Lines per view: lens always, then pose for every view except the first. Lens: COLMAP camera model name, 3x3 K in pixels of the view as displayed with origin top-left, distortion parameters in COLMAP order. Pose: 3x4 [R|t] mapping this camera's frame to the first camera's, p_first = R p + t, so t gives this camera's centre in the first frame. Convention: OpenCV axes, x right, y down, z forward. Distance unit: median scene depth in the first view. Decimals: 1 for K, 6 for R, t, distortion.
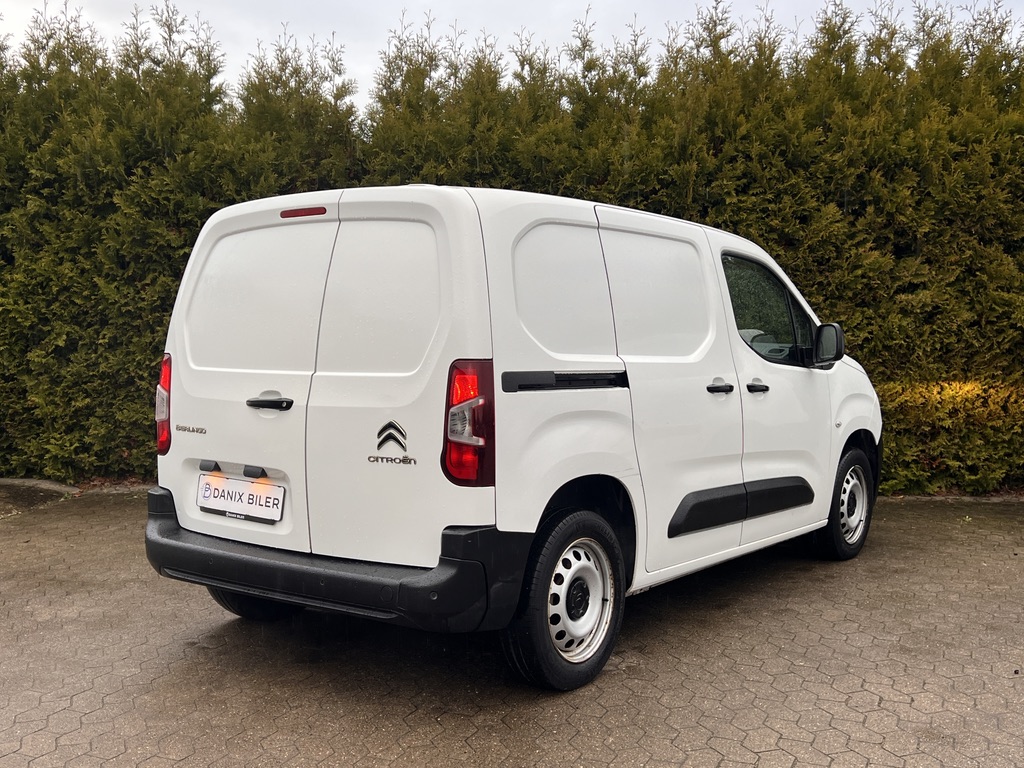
lens RADIAL K [[1116.5, 0, 492.7], [0, 1116.5, 390.4], [0, 0, 1]] dist [0.010669, 0.000000]
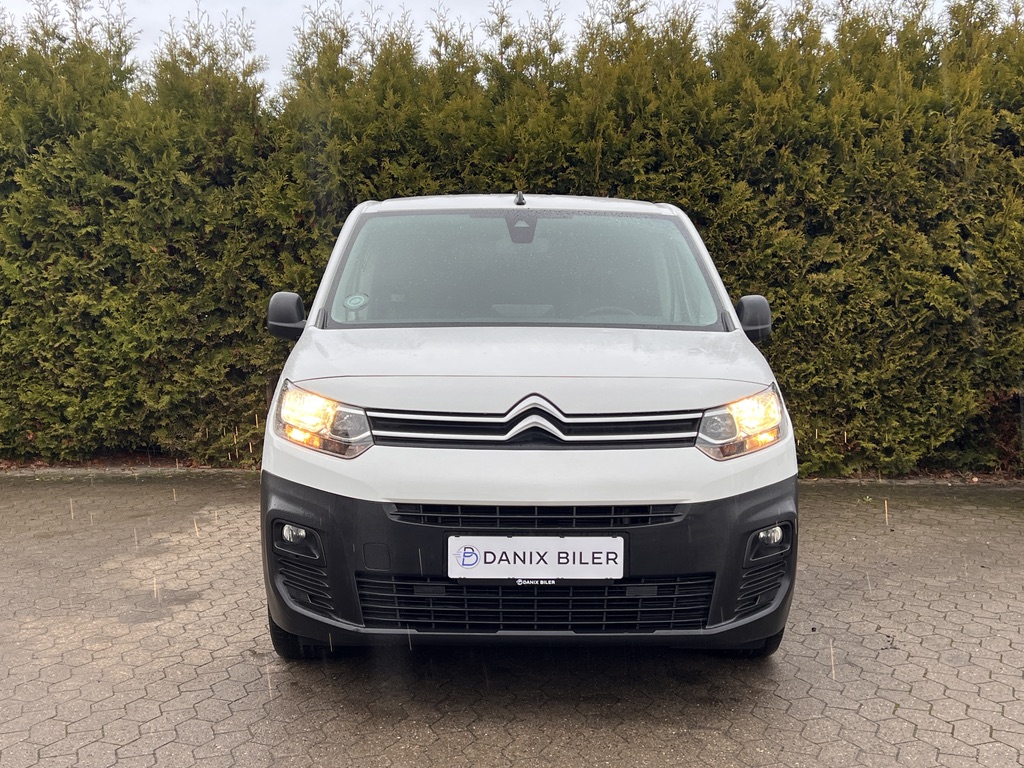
lens RADIAL K [[1189.1, 0, 508.9], [0, 1189.1, 391.6], [0, 0, 1]] dist [0.011107, 0.000000]
pose [[0.999977, -0.000135, -0.006794, 0.102555], [0.000141, 1.000000, 0.000872, 0.016932], [0.006794, -0.000873, 0.999977, -0.048888]]
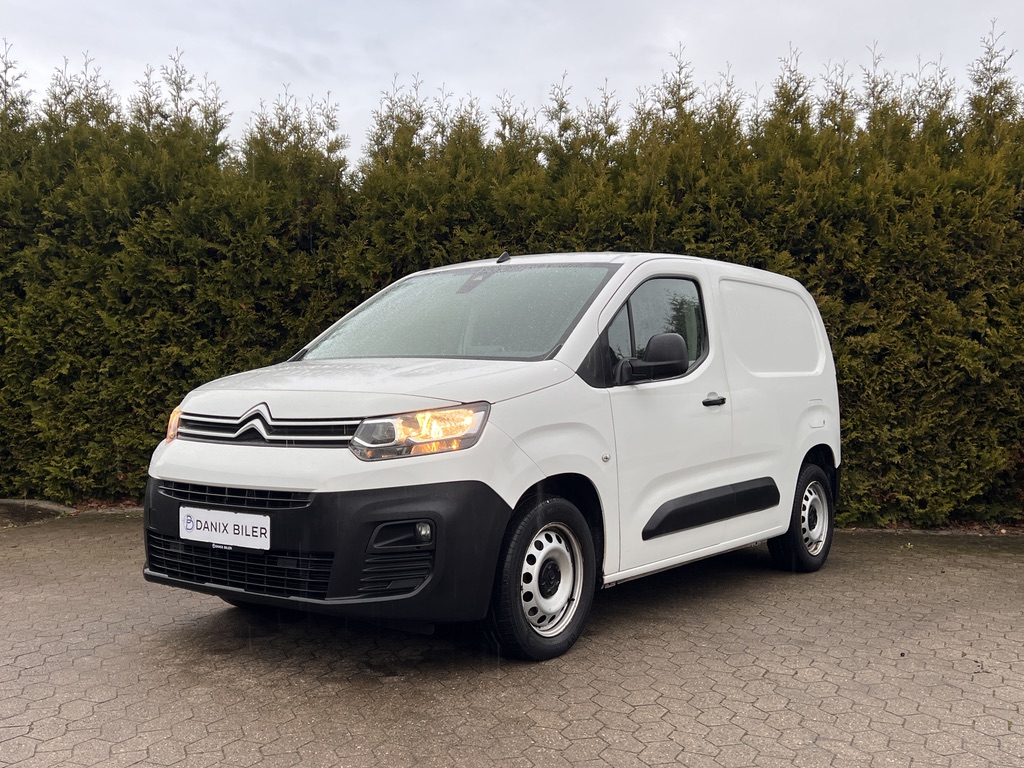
lens RADIAL K [[1081.1, 0, 508.4], [0, 1081.1, 387.0], [0, 0, 1]] dist [0.012517, 0.000000]
pose [[0.999782, 0.014444, -0.015086, 0.054582], [-0.015491, 0.997299, -0.071800, 0.040471], [0.014009, 0.072018, 0.997305, -0.028121]]
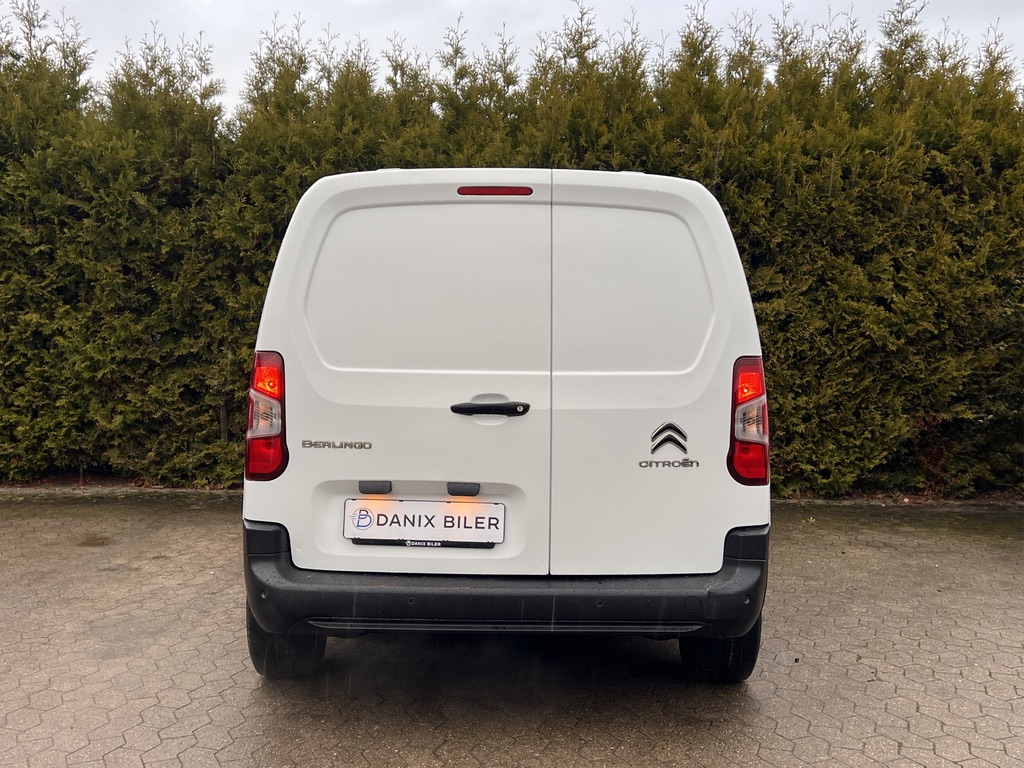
lens RADIAL K [[1116.5, 0, 509.3], [0, 1116.5, 390.8], [0, 0, 1]] dist [0.010669, 0.000000]
pose [[0.997715, 0.007890, 0.067096, 0.069403], [-0.007091, 0.999901, -0.012147, 0.009181], [-0.067185, 0.011644, 0.997673, -0.006646]]
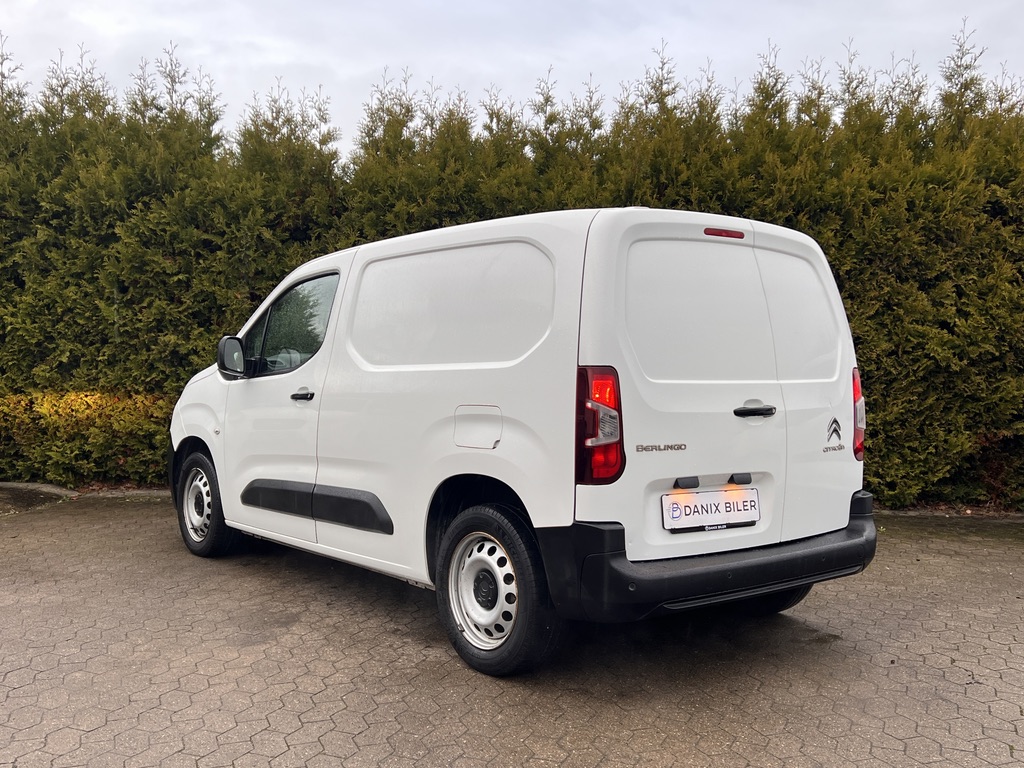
lens RADIAL K [[997.7, 0, 507.9], [0, 997.7, 384.7], [0, 0, 1]] dist [0.012501, 0.000000]
pose [[0.999896, 0.014083, 0.003232, 0.047386], [-0.013950, 0.999181, -0.037993, 0.013986], [-0.003764, 0.037944, 0.999273, 0.015266]]
